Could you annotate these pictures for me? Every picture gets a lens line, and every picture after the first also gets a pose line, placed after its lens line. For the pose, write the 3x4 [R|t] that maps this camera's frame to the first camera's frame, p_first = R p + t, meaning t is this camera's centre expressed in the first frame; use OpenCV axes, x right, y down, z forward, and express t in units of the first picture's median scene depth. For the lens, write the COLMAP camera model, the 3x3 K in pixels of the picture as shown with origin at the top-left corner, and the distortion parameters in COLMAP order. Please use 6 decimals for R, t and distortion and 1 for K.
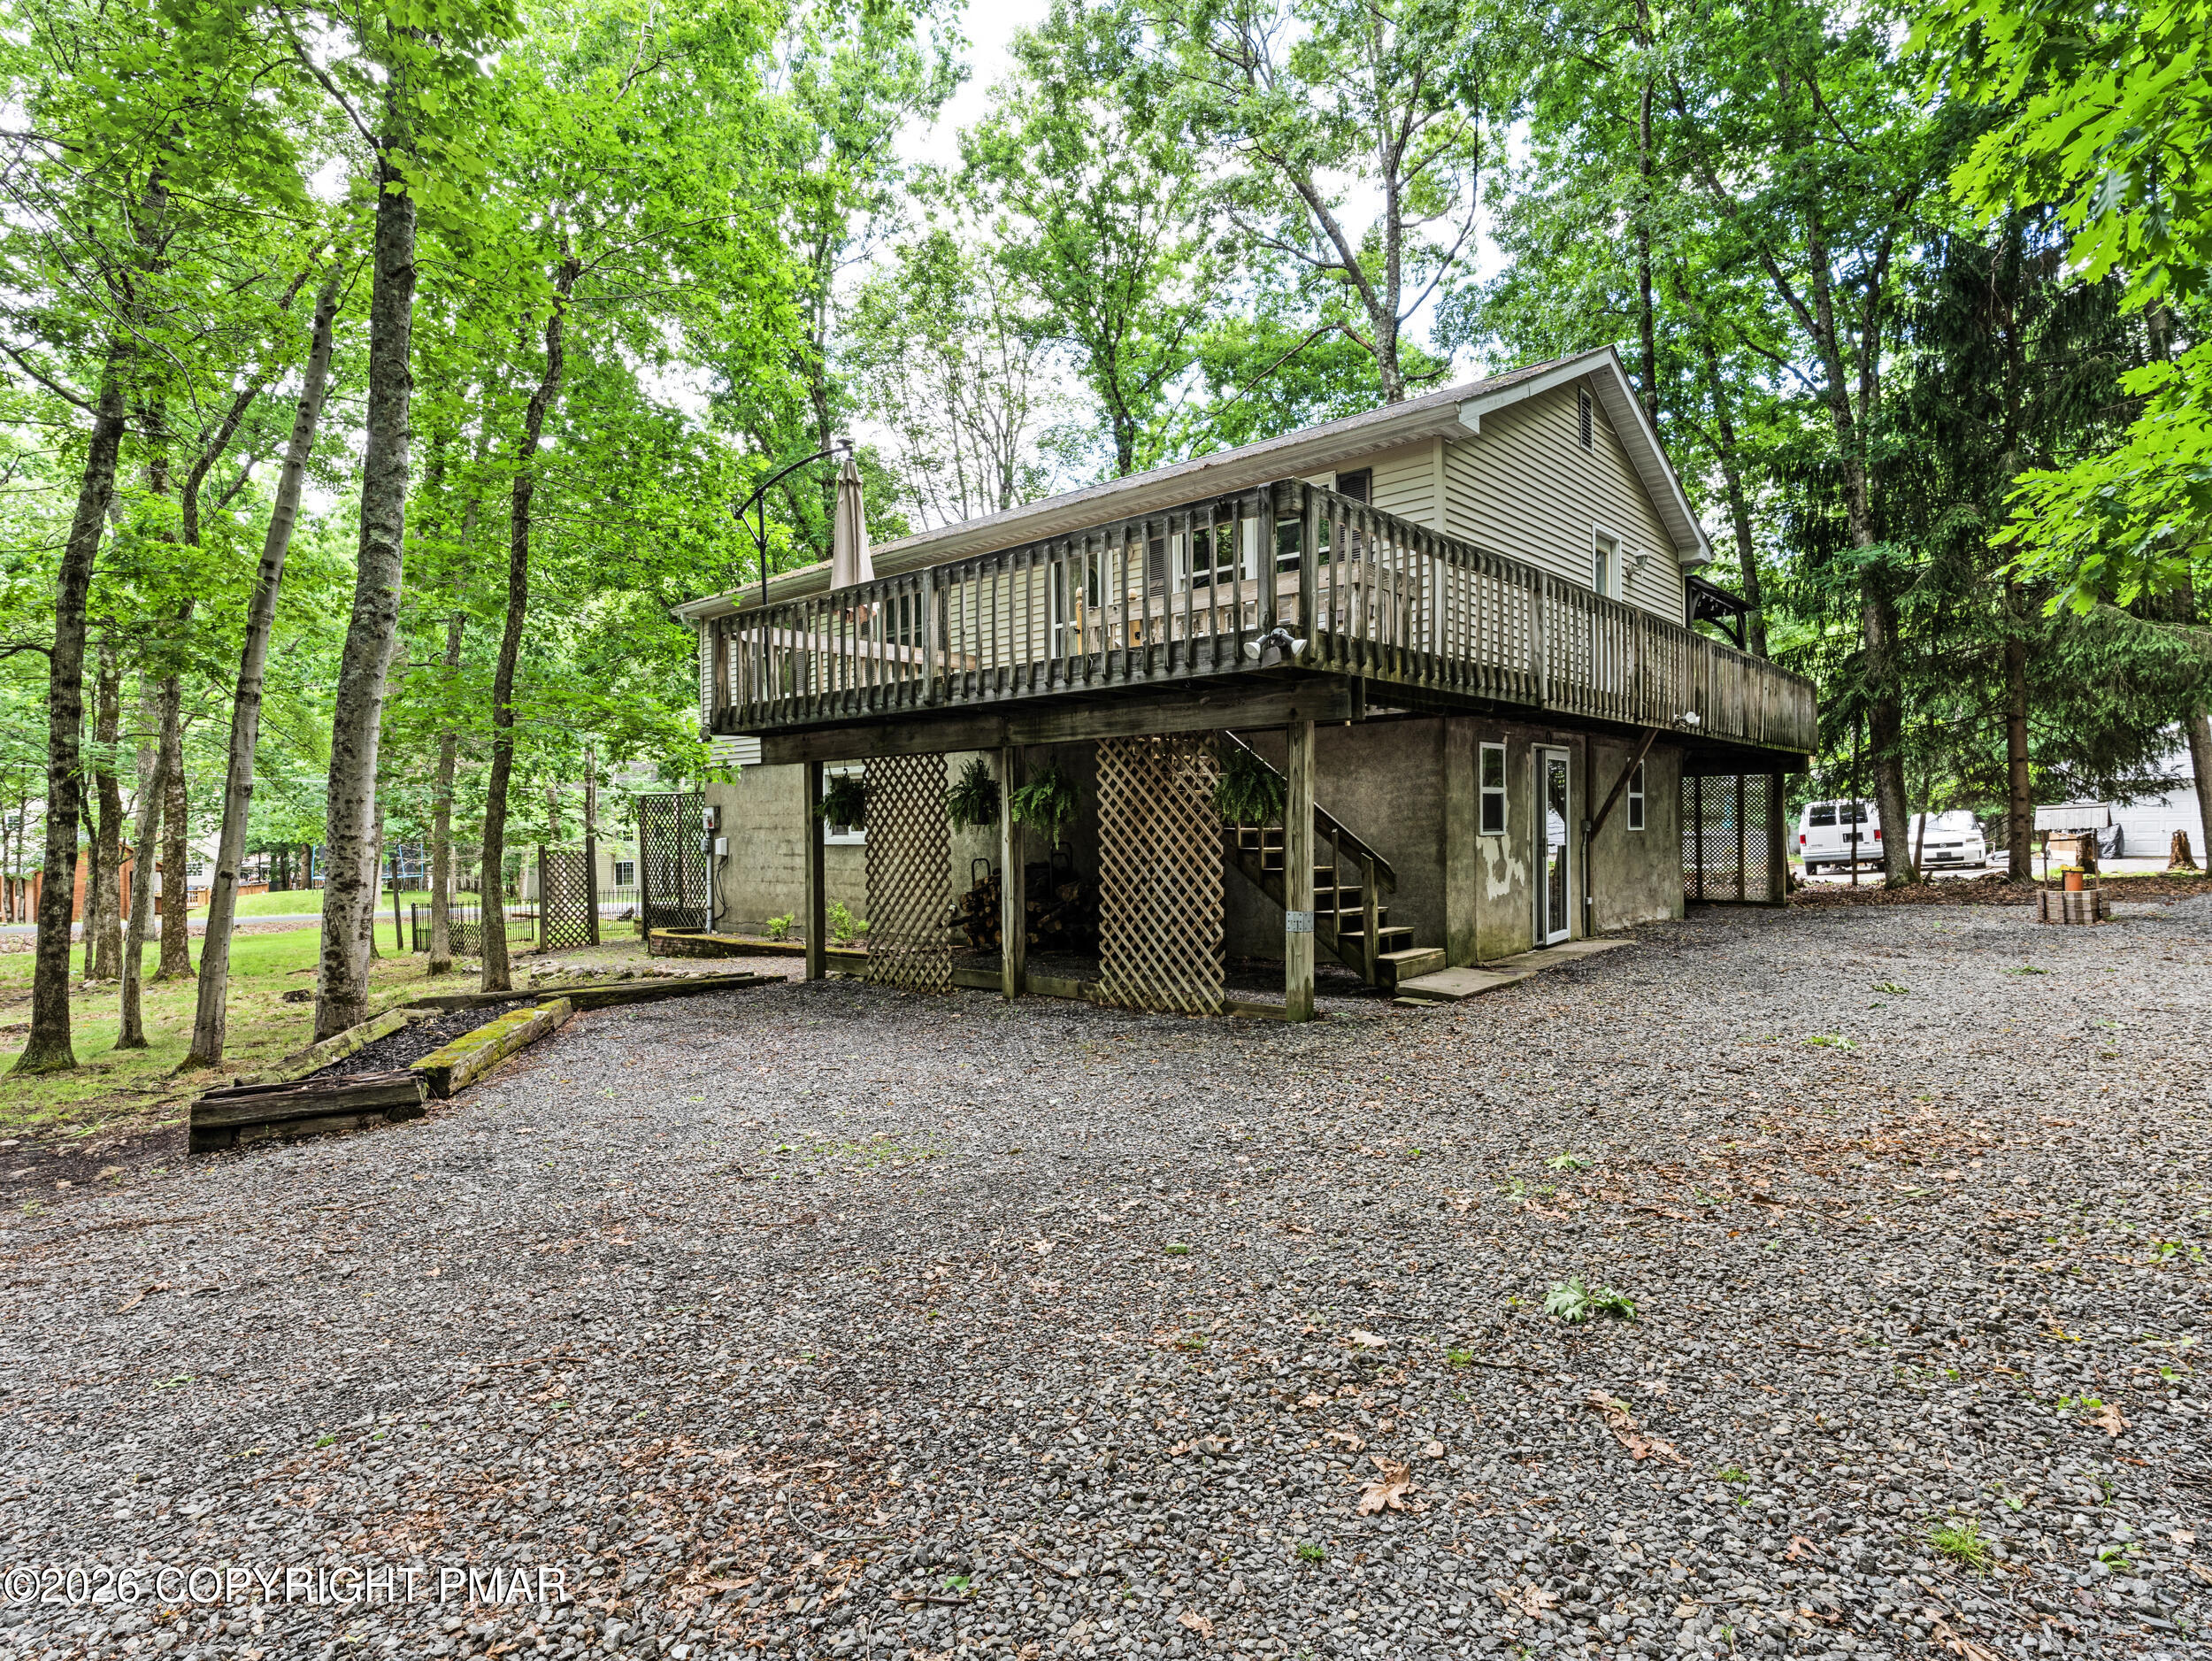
lens RADIAL K [[1178.4, 0, 1122.0], [0, 1178.4, 832.9], [0, 0, 1]] dist [0.003264, -0.000258]
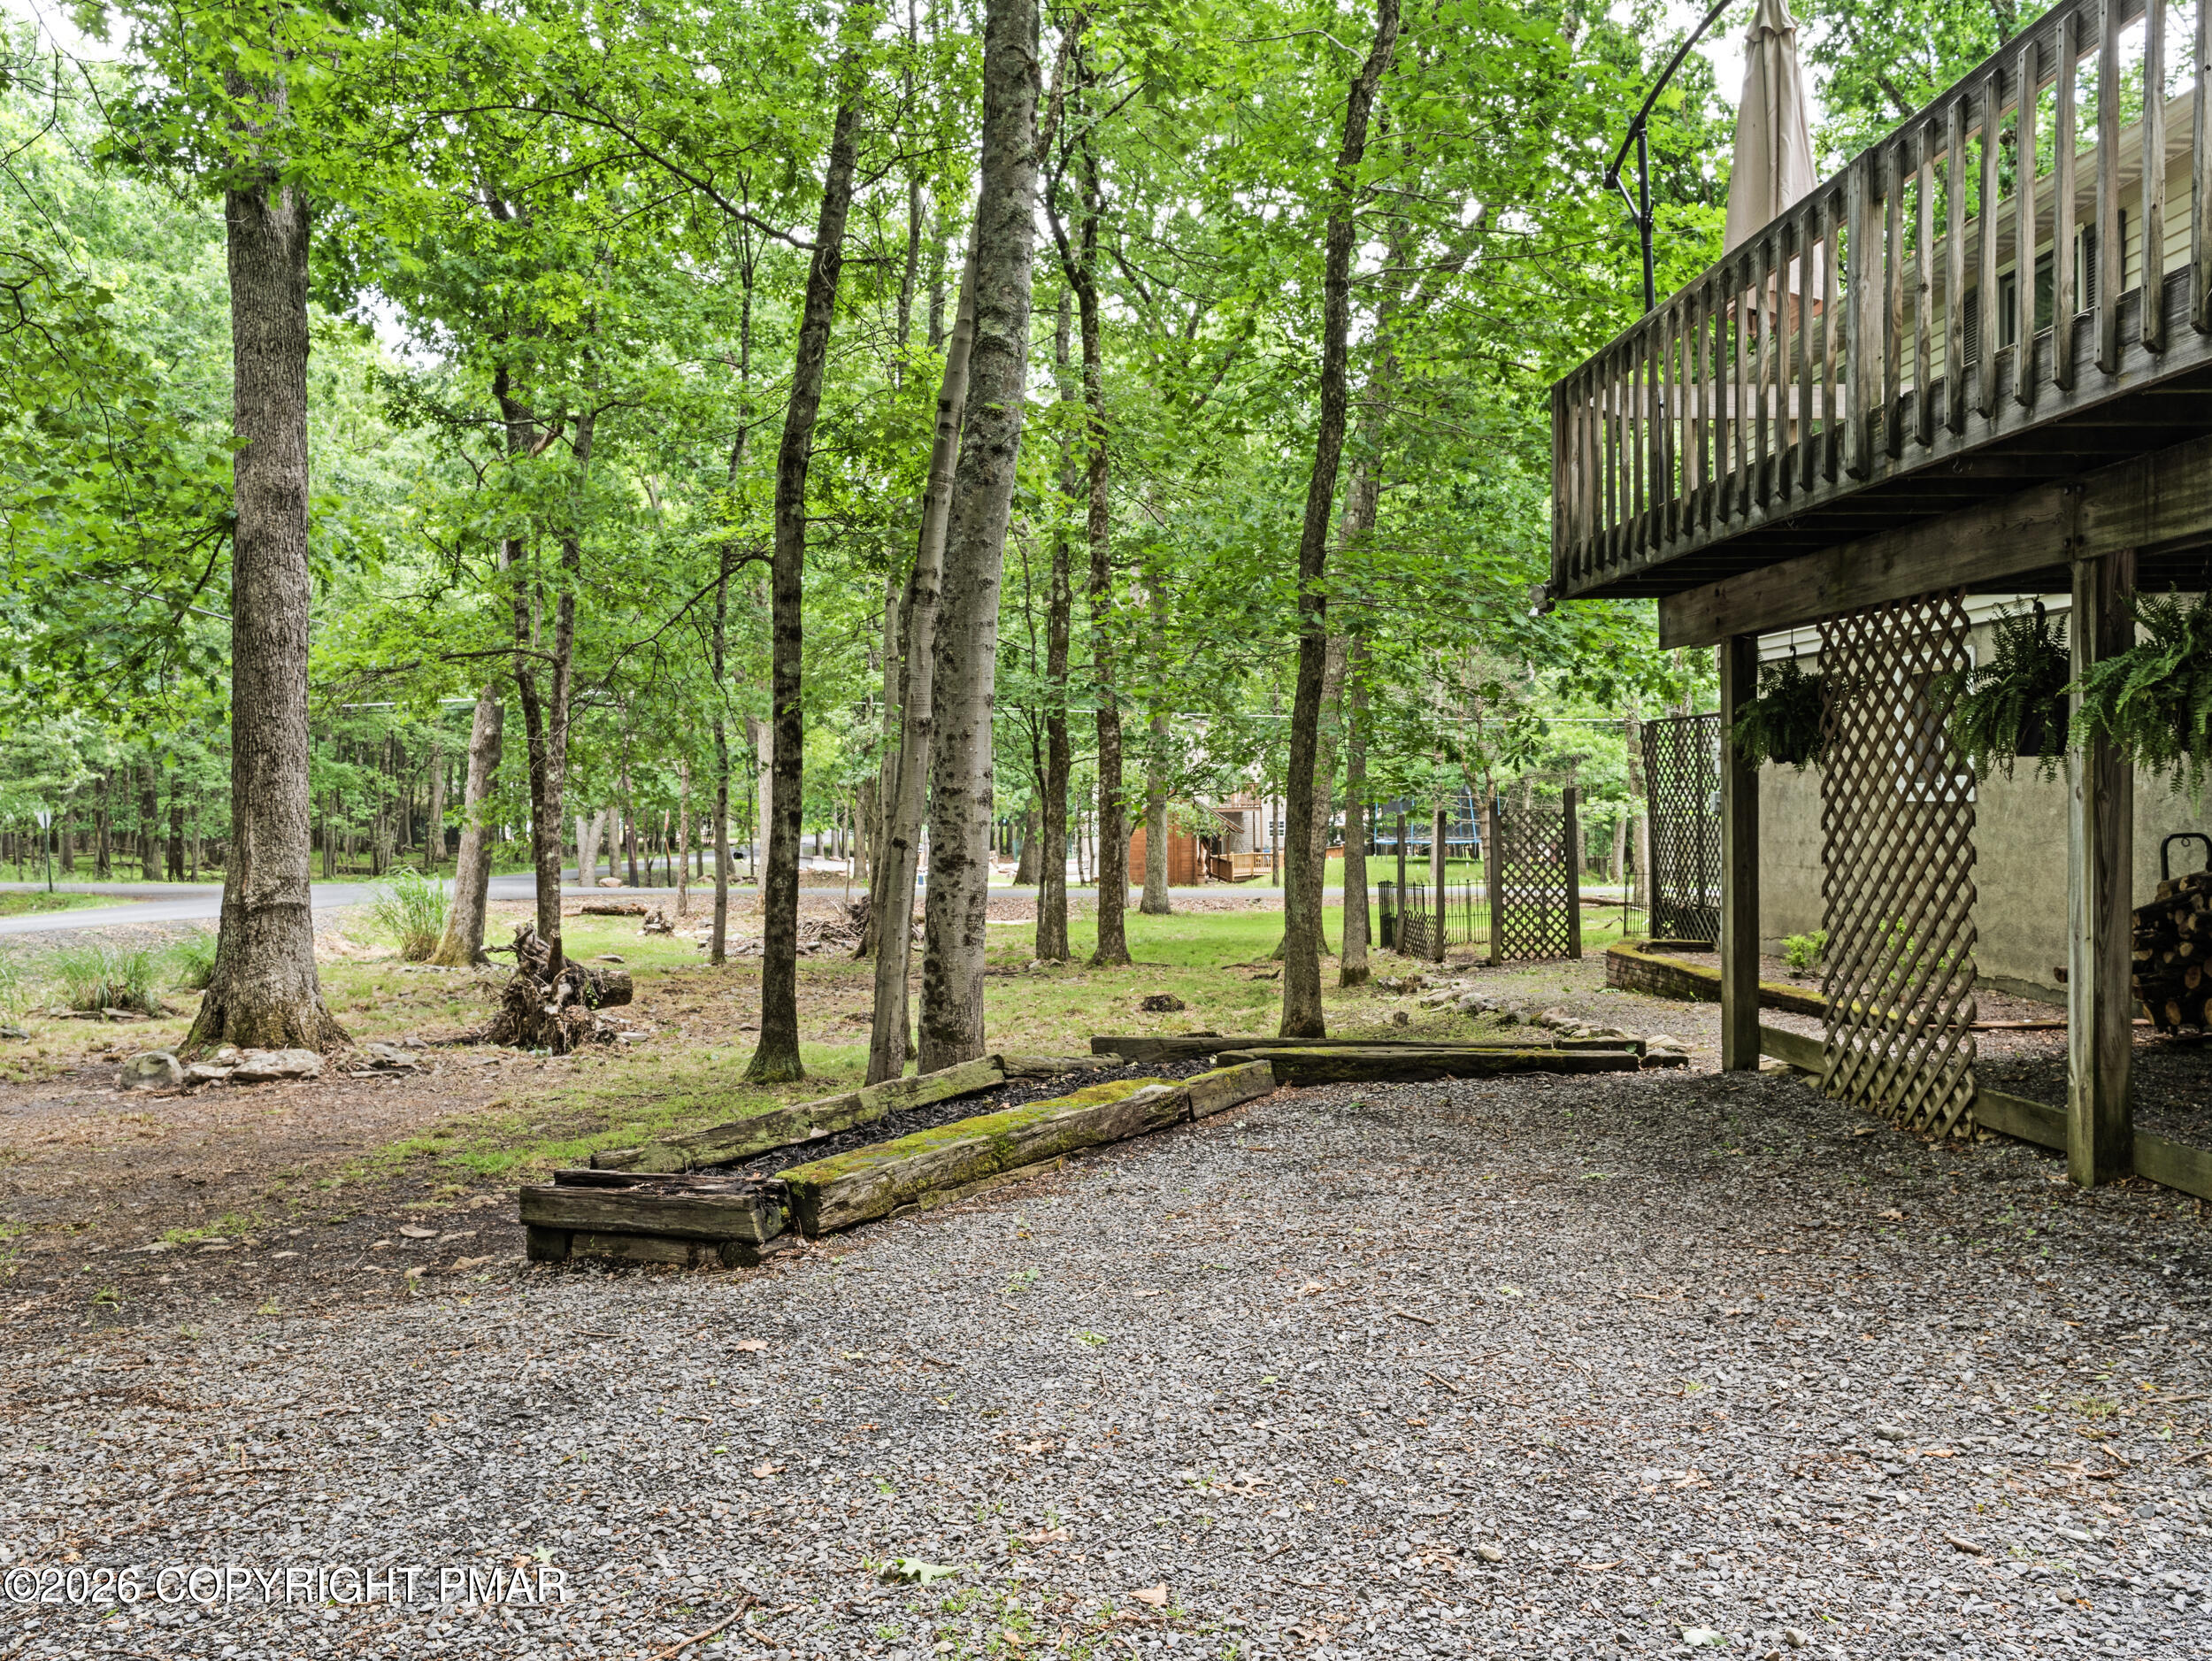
lens RADIAL K [[1729.4, 0, 1104.0], [0, 1729.4, 835.9], [0, 0, 1]] dist [0.010546, -0.002242]
pose [[0.700242, 0.015677, -0.713734, 0.100523], [0.006615, 0.999573, 0.028446, 0.001911], [0.713875, -0.024640, 0.699839, 0.374693]]
